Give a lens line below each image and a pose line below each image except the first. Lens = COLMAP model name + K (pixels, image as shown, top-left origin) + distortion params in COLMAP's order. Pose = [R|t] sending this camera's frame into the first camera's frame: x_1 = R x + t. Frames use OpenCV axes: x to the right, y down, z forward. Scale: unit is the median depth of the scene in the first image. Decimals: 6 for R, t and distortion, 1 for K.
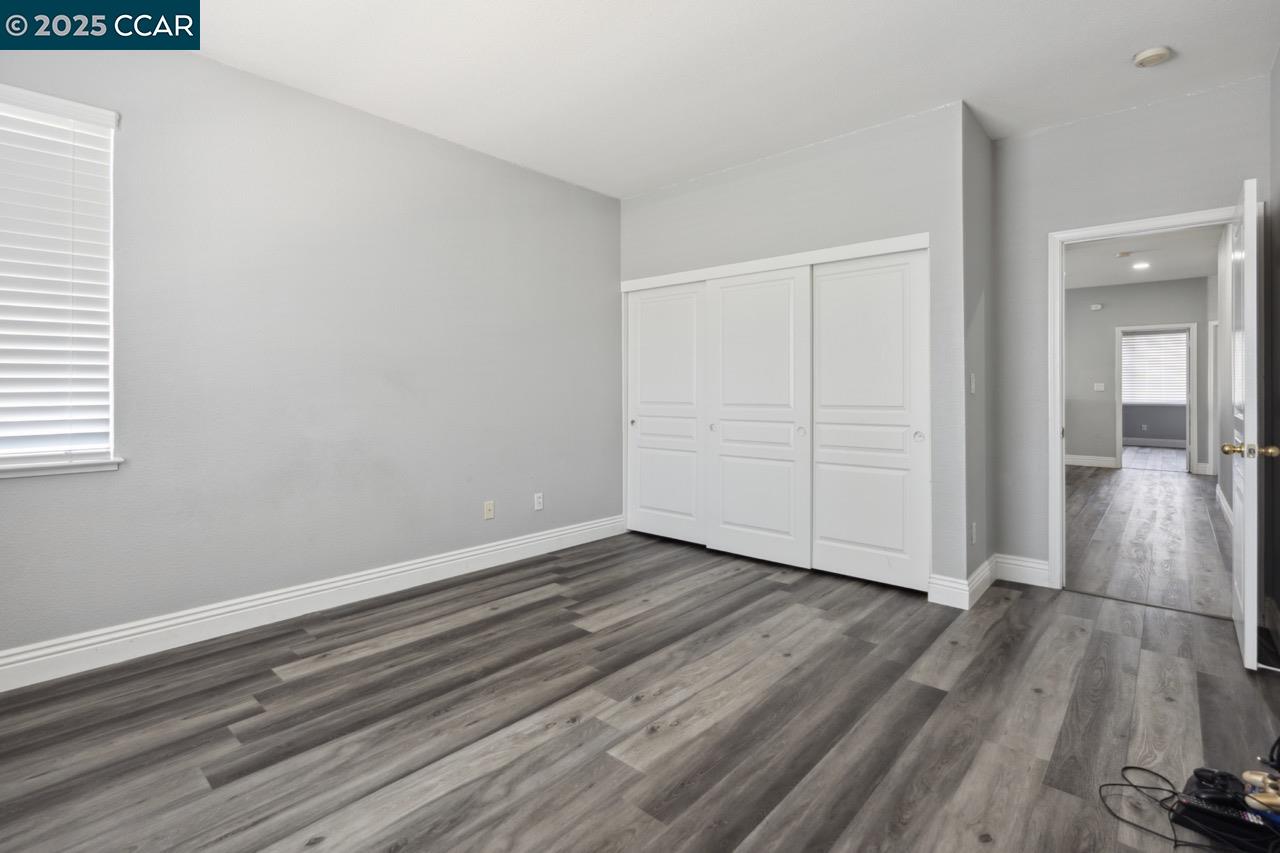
lens RADIAL K [[592.0, 0, 648.2], [0, 592.0, 378.6], [0, 0, 1]] dist [-0.000154, 0.000495]
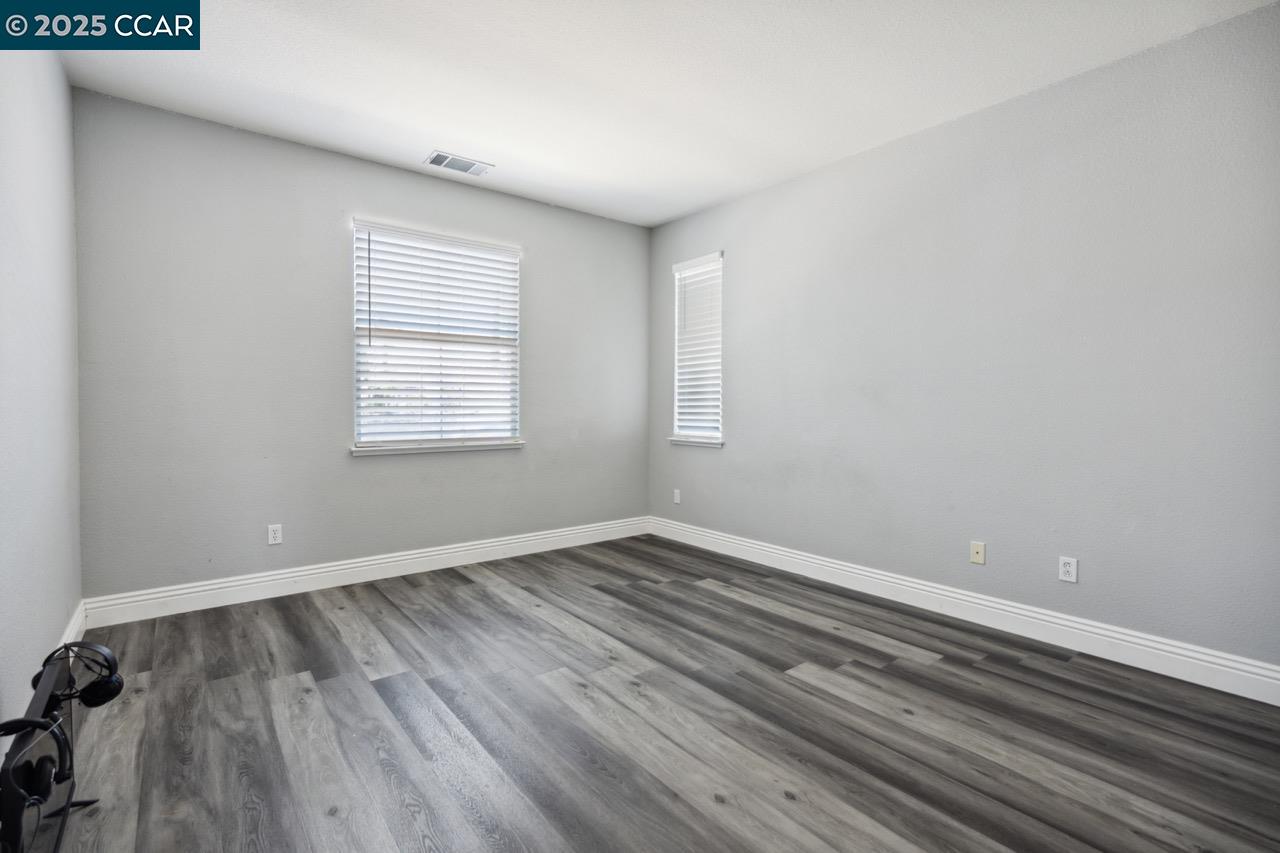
lens RADIAL K [[588.2, 0, 640.0], [0, 588.2, 426.5], [0, 0, 1]] dist [-0.001668, 0.000053]
pose [[-0.180740, 0.032032, -0.983009, 0.918130], [0.019868, 0.999384, 0.028913, 0.028179], [0.983330, -0.014304, -0.181265, 1.073032]]
